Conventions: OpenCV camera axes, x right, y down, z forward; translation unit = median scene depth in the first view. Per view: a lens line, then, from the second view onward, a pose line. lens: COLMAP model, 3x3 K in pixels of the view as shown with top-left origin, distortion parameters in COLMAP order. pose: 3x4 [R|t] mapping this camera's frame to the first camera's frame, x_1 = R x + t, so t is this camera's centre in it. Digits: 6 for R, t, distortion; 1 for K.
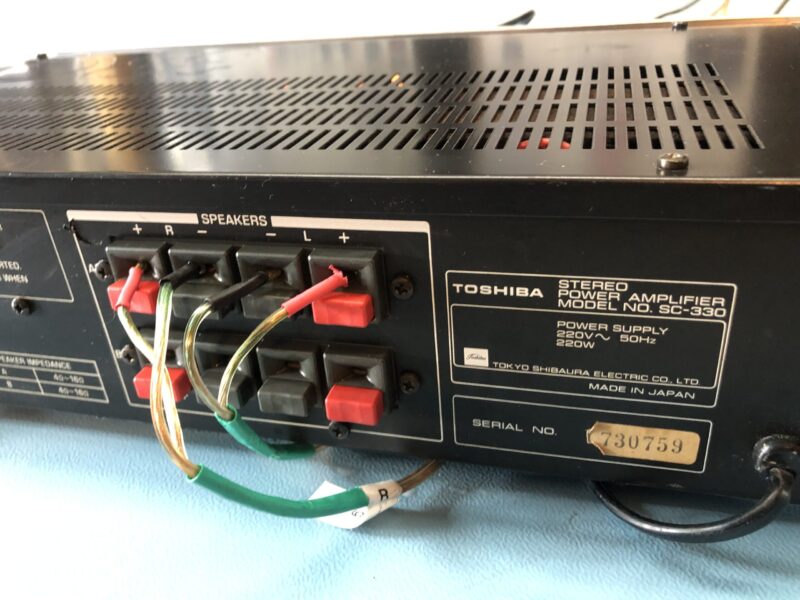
lens RADIAL K [[666.8, 0, 403.0], [0, 666.8, 303.6], [0, 0, 1]] dist [0.008901, -0.019482]
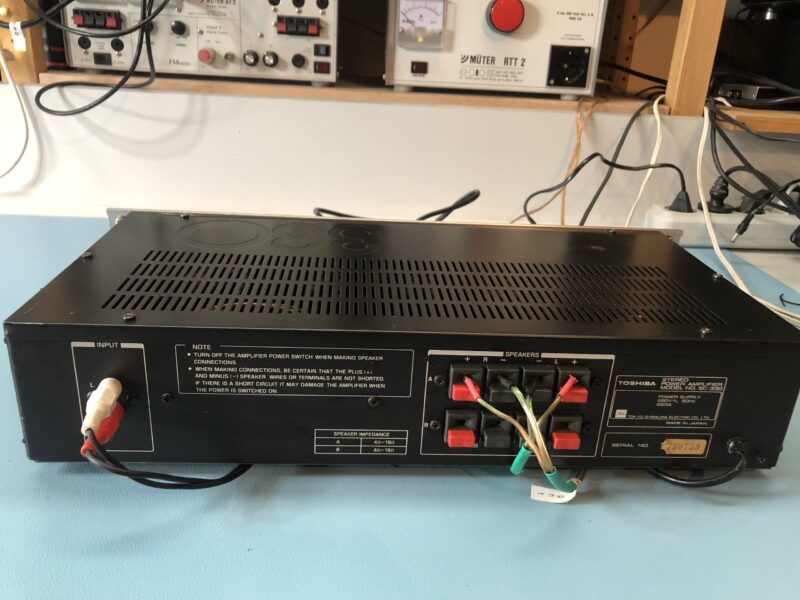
lens RADIAL K [[666.8, 0, 407.3], [0, 666.8, 299.5], [0, 0, 1]] dist [0.008901, -0.019482]
pose [[0.935324, 0.003412, 0.353775, -1.371604], [0.040414, 0.992378, -0.116420, -0.067837], [-0.351475, 0.123188, 0.928057, -0.881217]]
